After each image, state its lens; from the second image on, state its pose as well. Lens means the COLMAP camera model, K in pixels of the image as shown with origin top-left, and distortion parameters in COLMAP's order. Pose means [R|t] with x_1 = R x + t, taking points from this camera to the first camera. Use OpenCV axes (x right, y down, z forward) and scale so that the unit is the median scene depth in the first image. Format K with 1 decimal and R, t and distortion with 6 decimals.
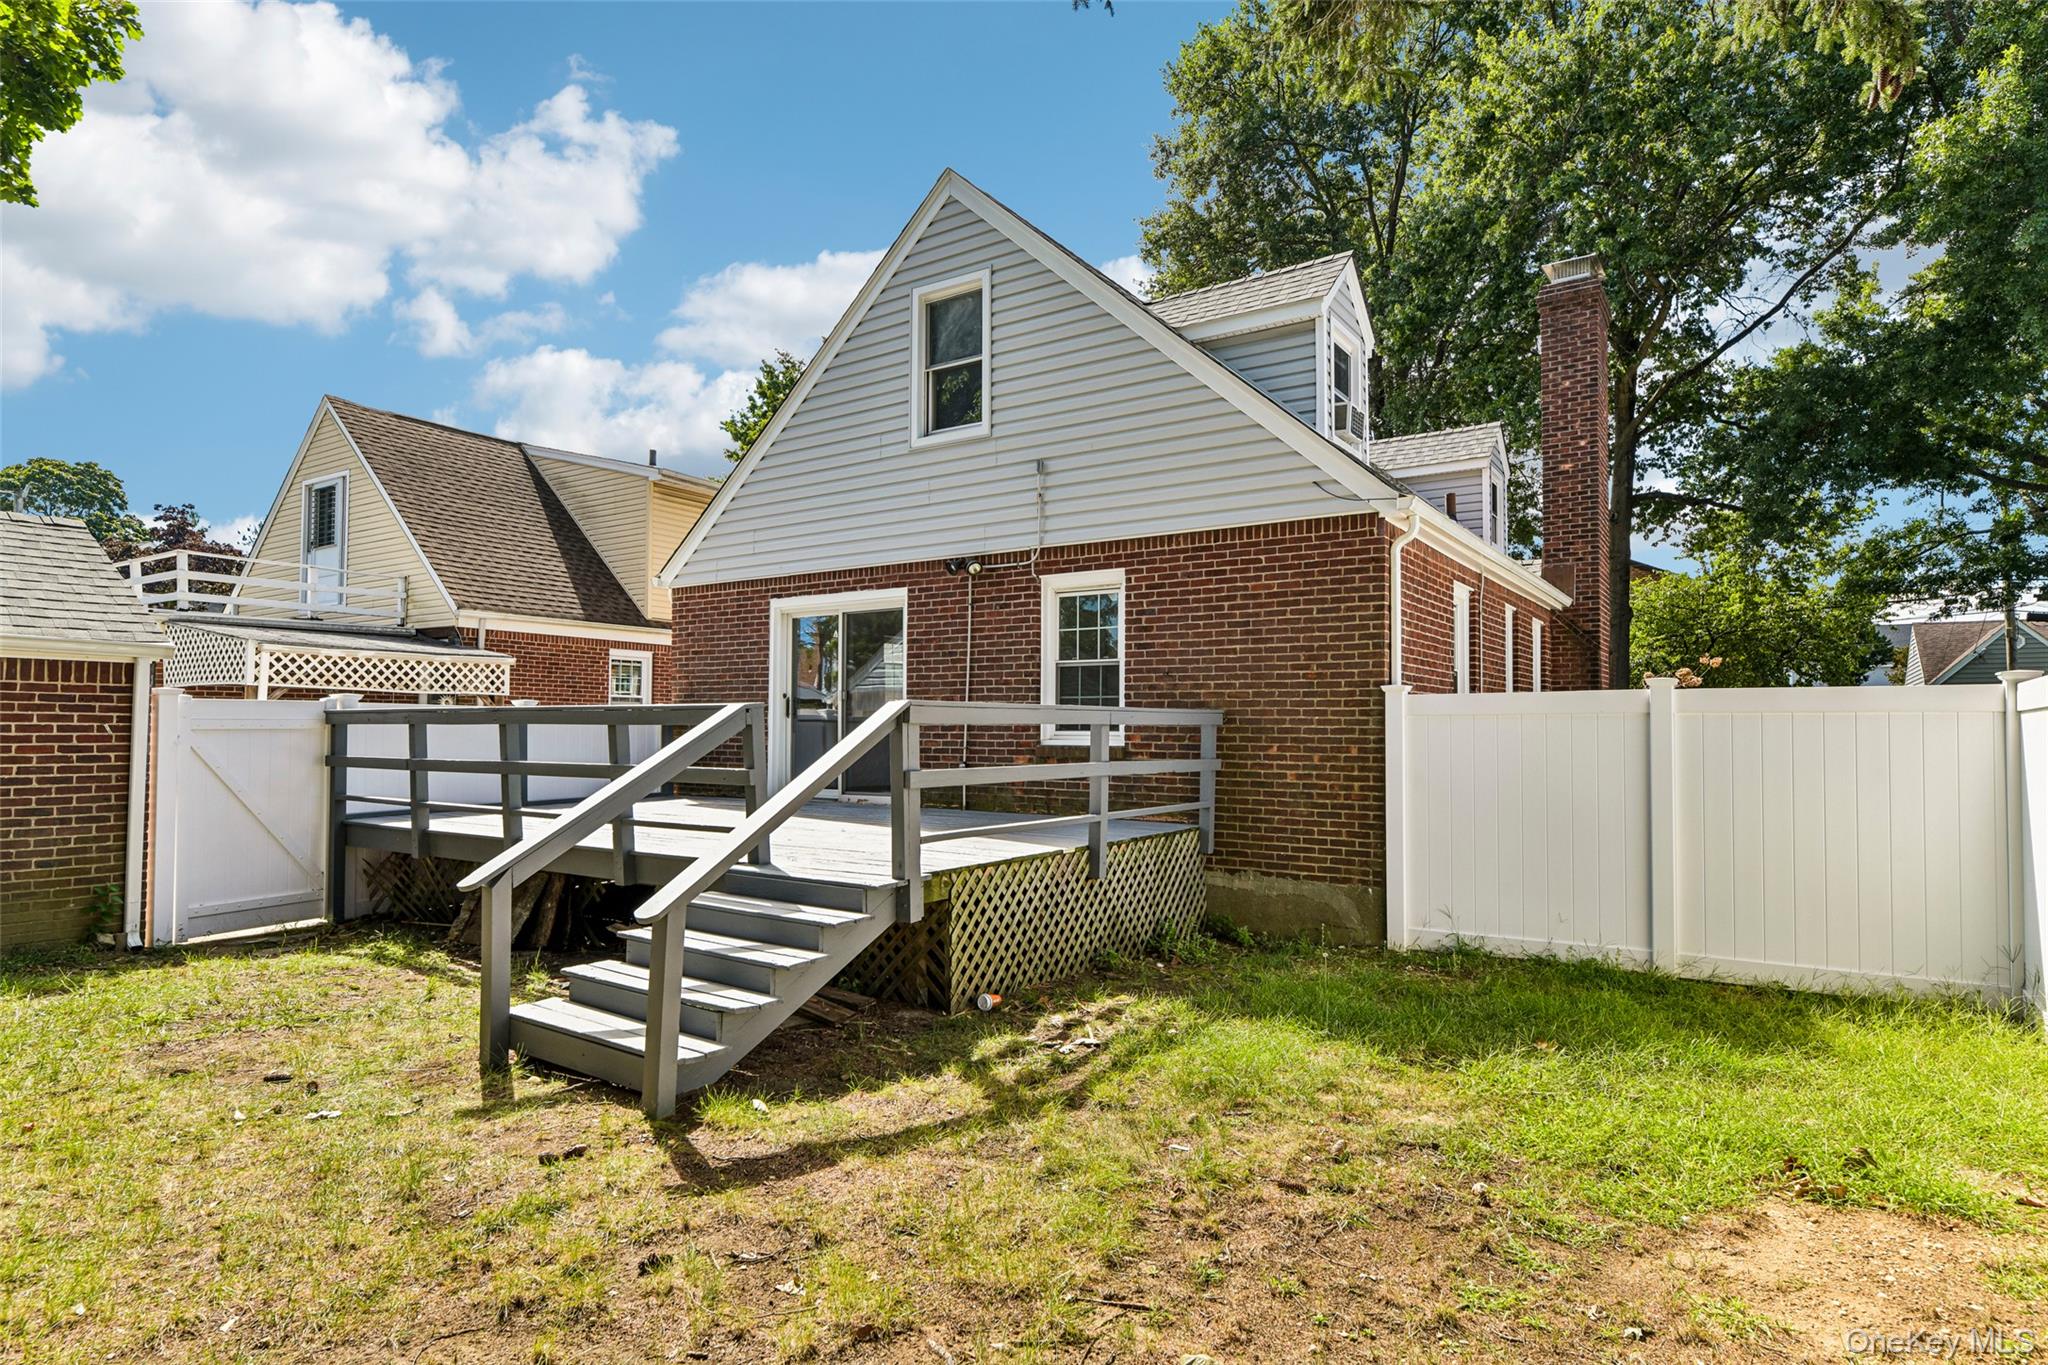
lens RADIAL K [[1126.0, 0, 1025.3], [0, 1126.0, 688.7], [0, 0, 1]] dist [0.010473, 0.000180]
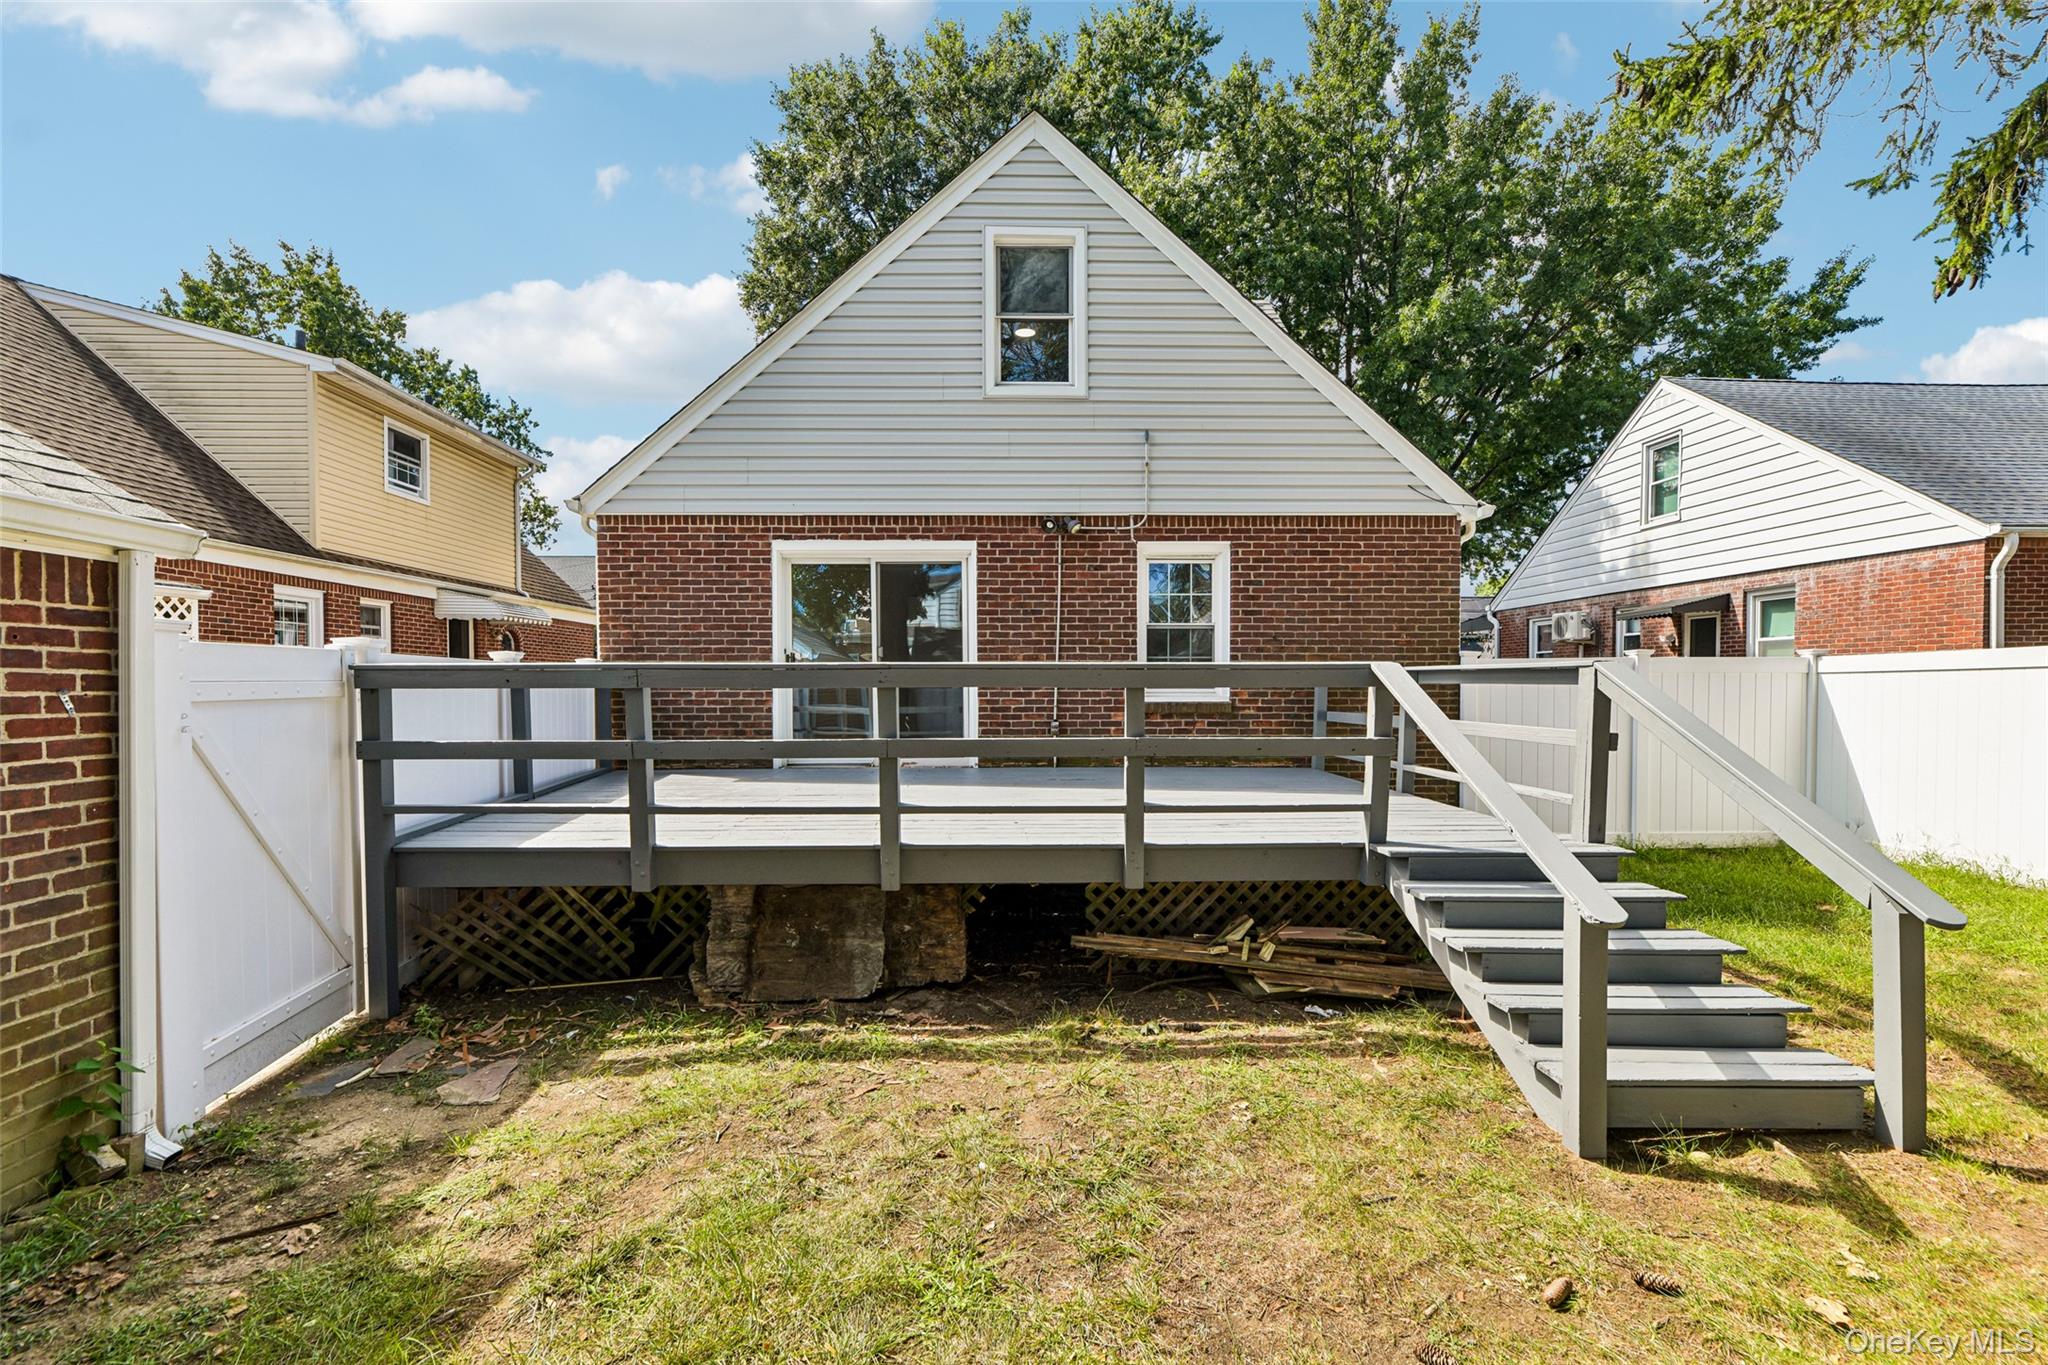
lens RADIAL K [[882.5, 0, 1018.6], [0, 882.5, 696.3], [0, 0, 1]] dist [0.002254, -0.000188]
pose [[0.809536, -0.014159, 0.586900, -0.608171], [-0.015929, 0.998811, 0.046068, 0.008590], [-0.586854, -0.046642, 0.808348, 0.423057]]
